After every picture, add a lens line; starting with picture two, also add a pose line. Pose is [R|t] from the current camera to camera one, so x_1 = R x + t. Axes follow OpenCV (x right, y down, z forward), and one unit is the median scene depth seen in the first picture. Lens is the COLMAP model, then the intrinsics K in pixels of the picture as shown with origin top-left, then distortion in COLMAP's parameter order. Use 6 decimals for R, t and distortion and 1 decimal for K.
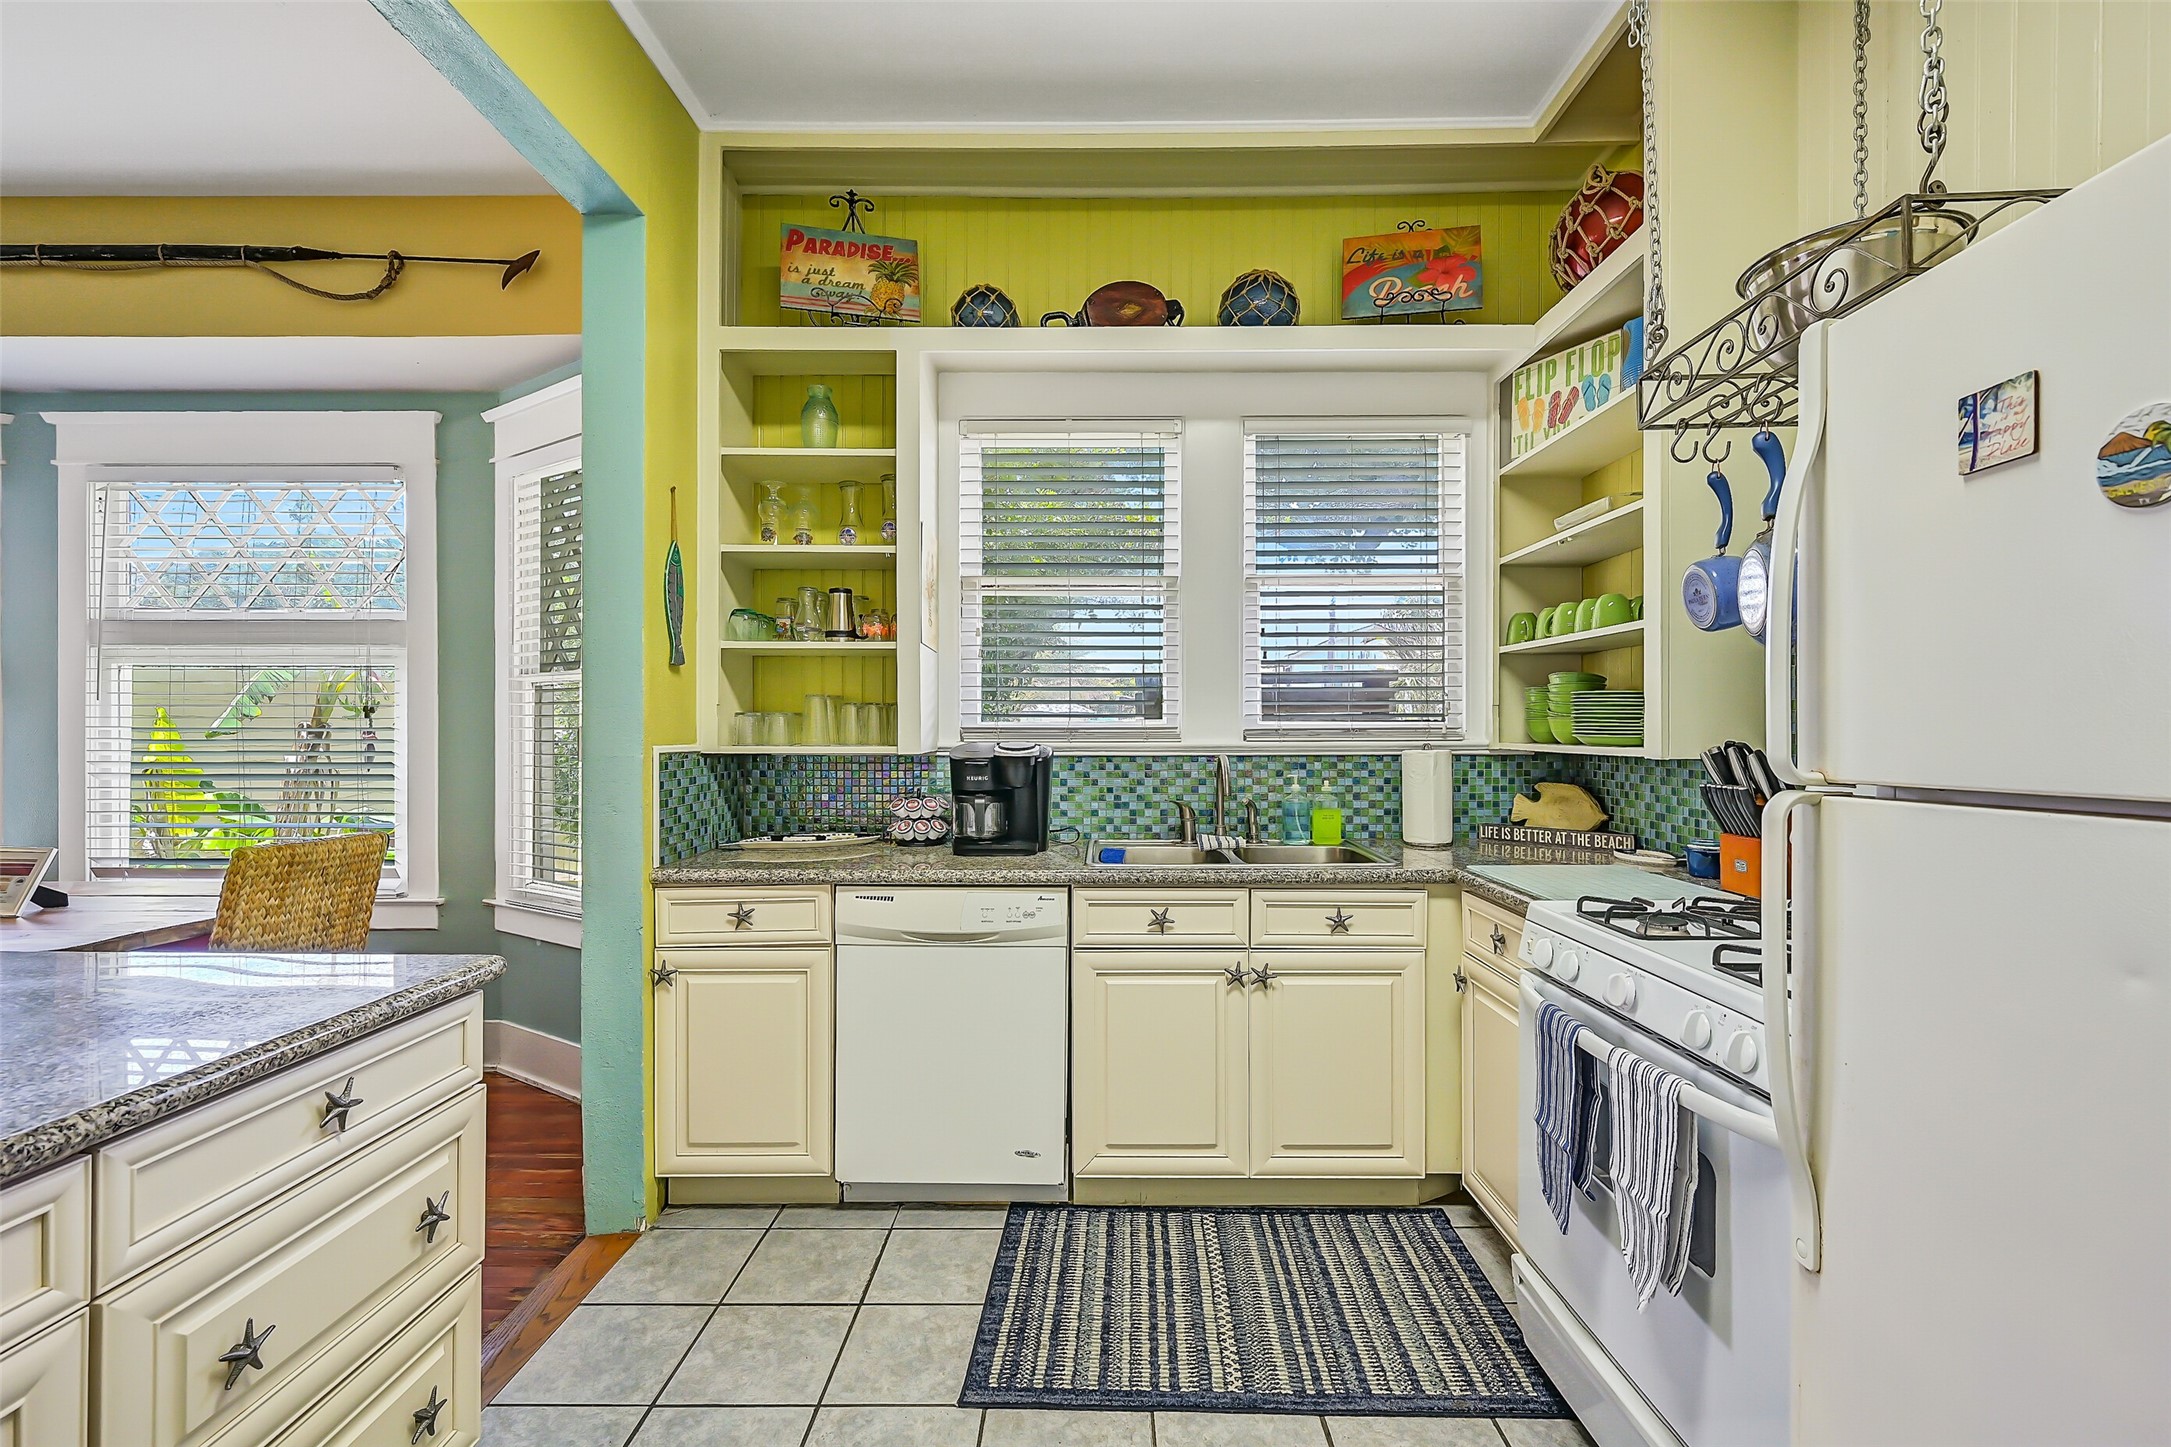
lens RADIAL K [[940.7, 0, 1095.1], [0, 940.7, 728.3], [0, 0, 1]] dist [-0.001434, 0.000323]
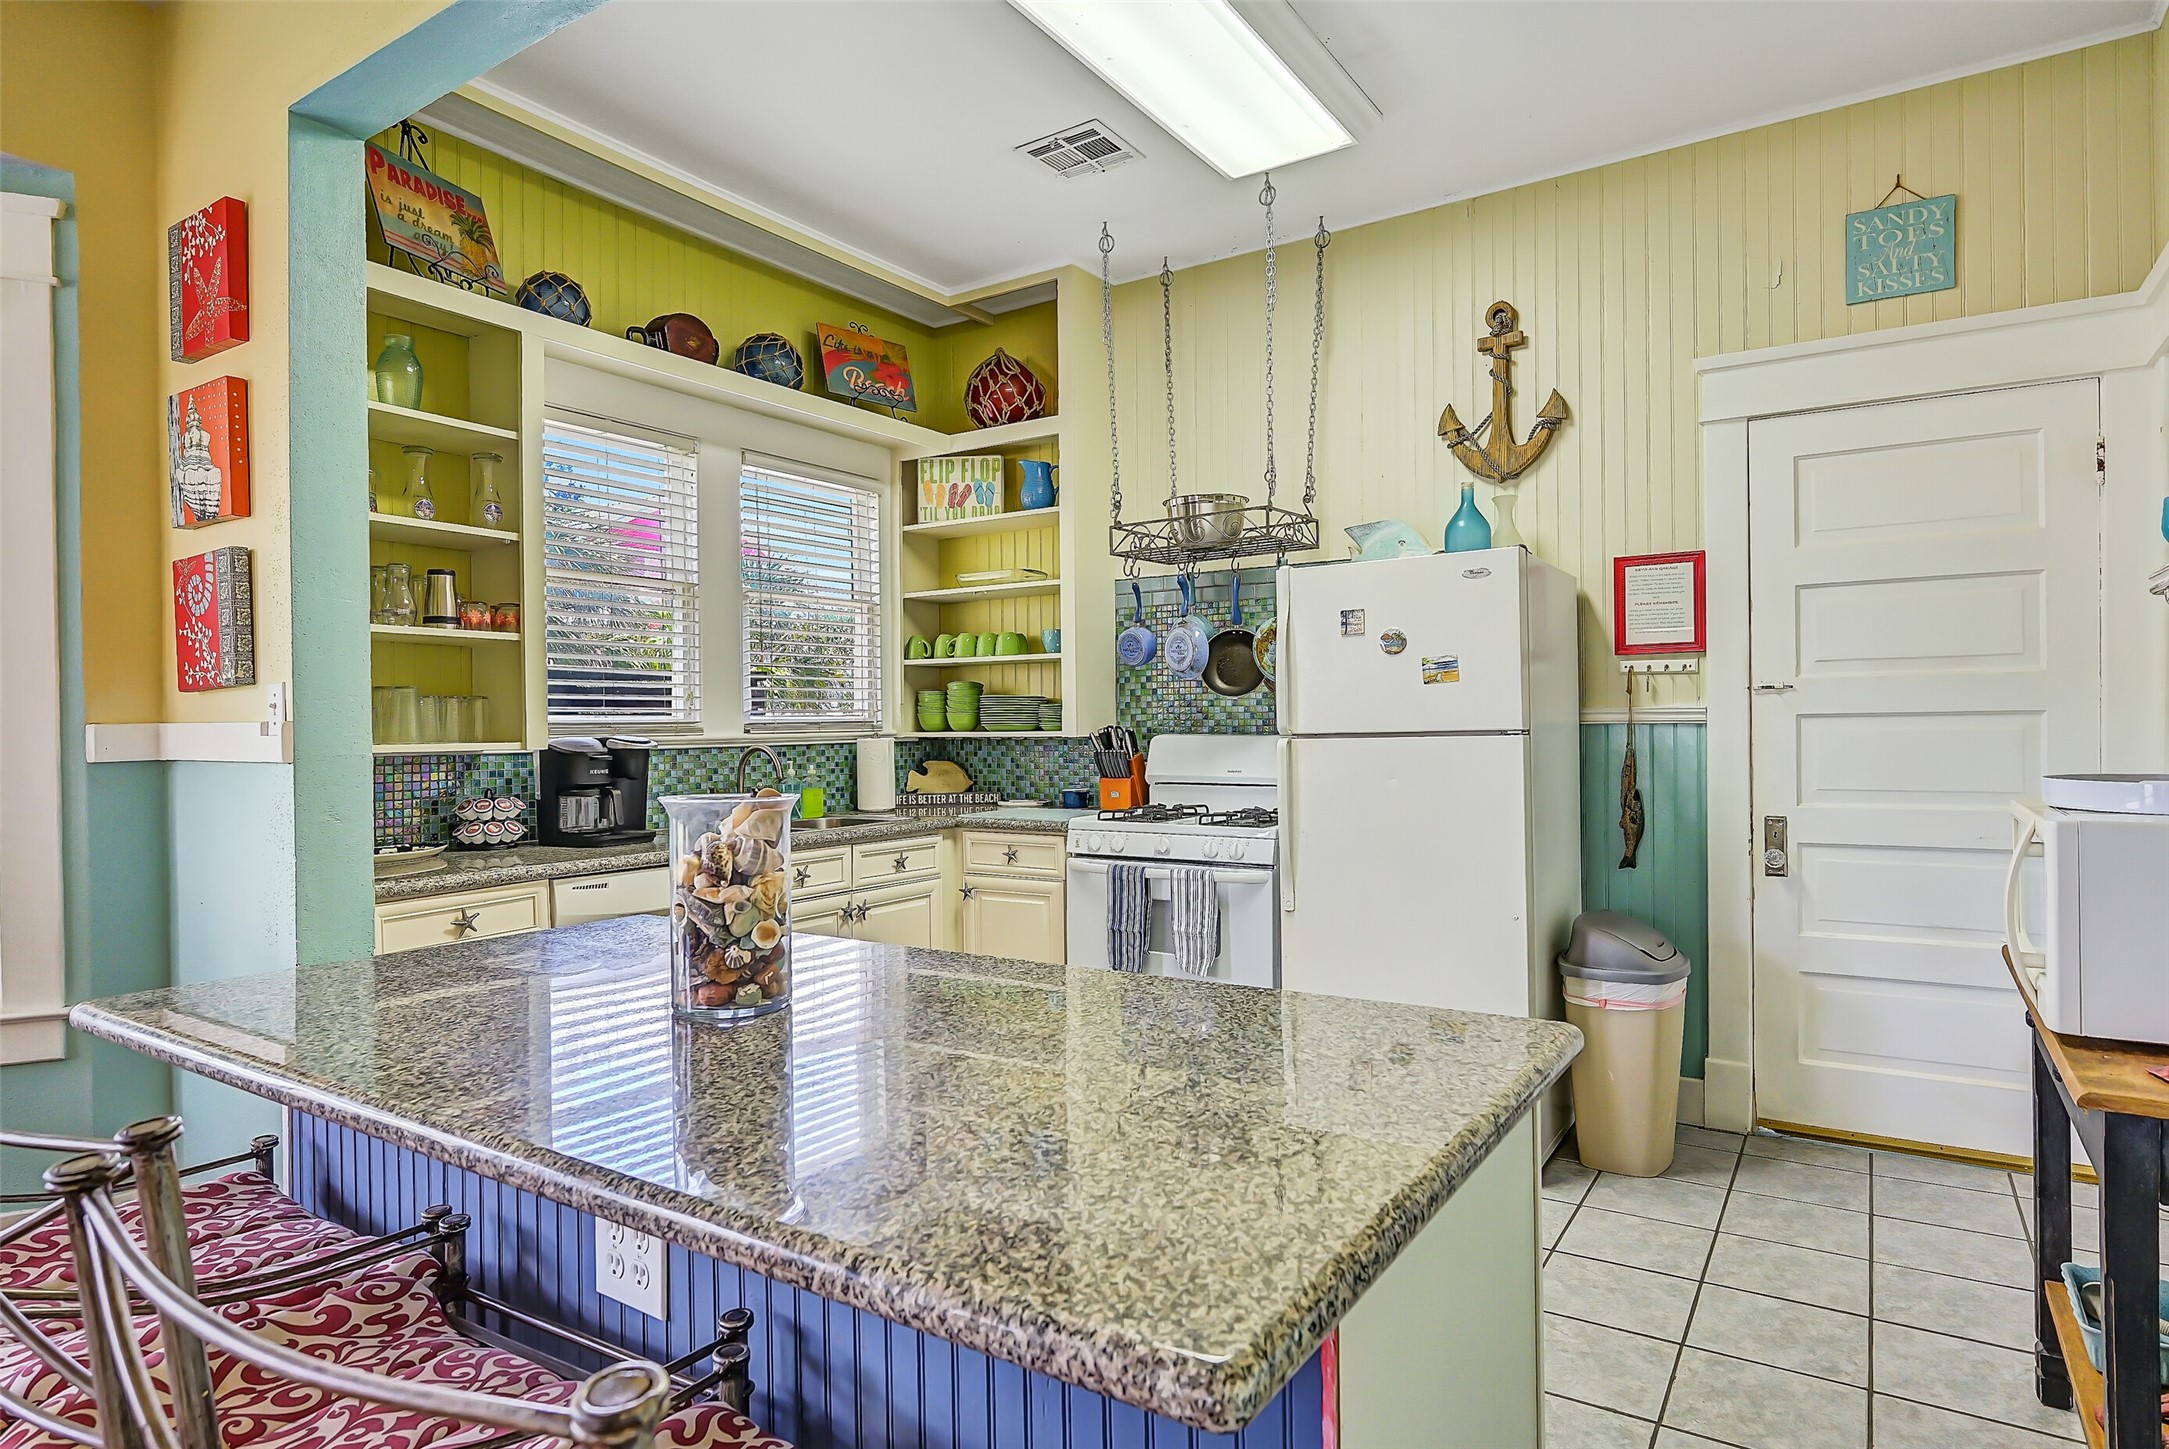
lens RADIAL K [[1195.3, 0, 1092.2], [0, 1195.3, 729.0], [0, 0, 1]] dist [-0.000196, 0.000634]
pose [[0.544570, -0.009274, 0.838664, -0.902622], [0.011591, 0.999927, 0.003531, 0.008310], [-0.838635, 0.007798, 0.544637, -0.152952]]
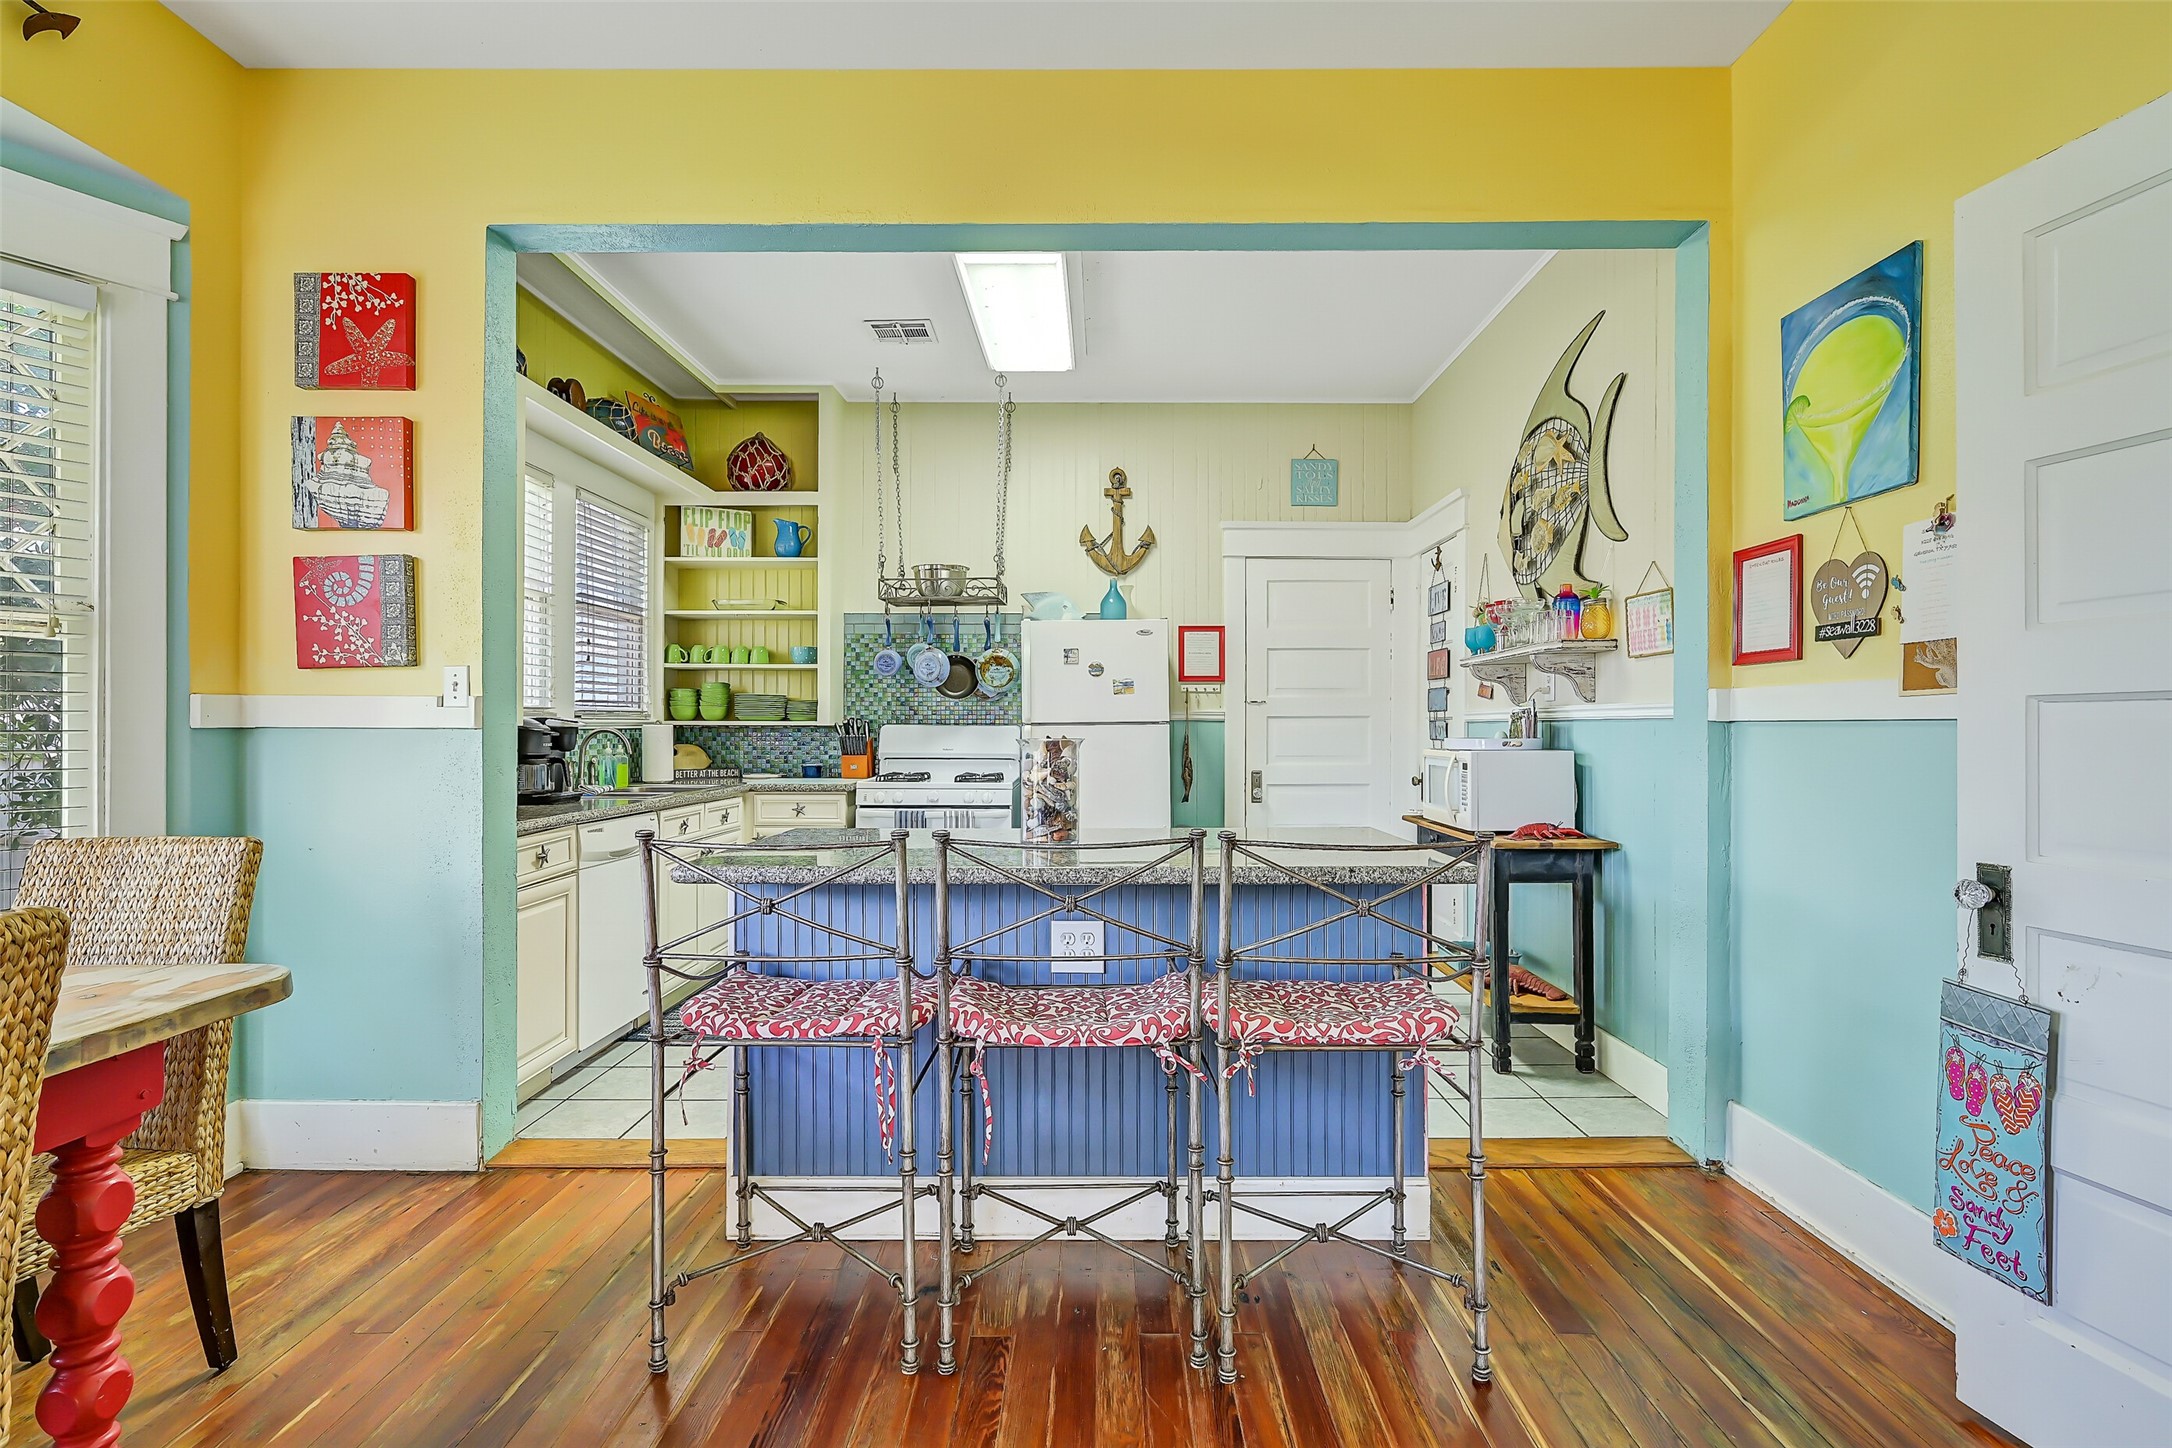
lens RADIAL K [[1021.3, 0, 1096.4], [0, 1021.3, 726.0], [0, 0, 1]] dist [0.000968, -0.000485]
pose [[0.000458, 0.002246, 0.999997, -1.478996], [-0.000650, 0.999997, -0.002245, 0.029970], [-1.000000, -0.000649, 0.000459, 0.249087]]
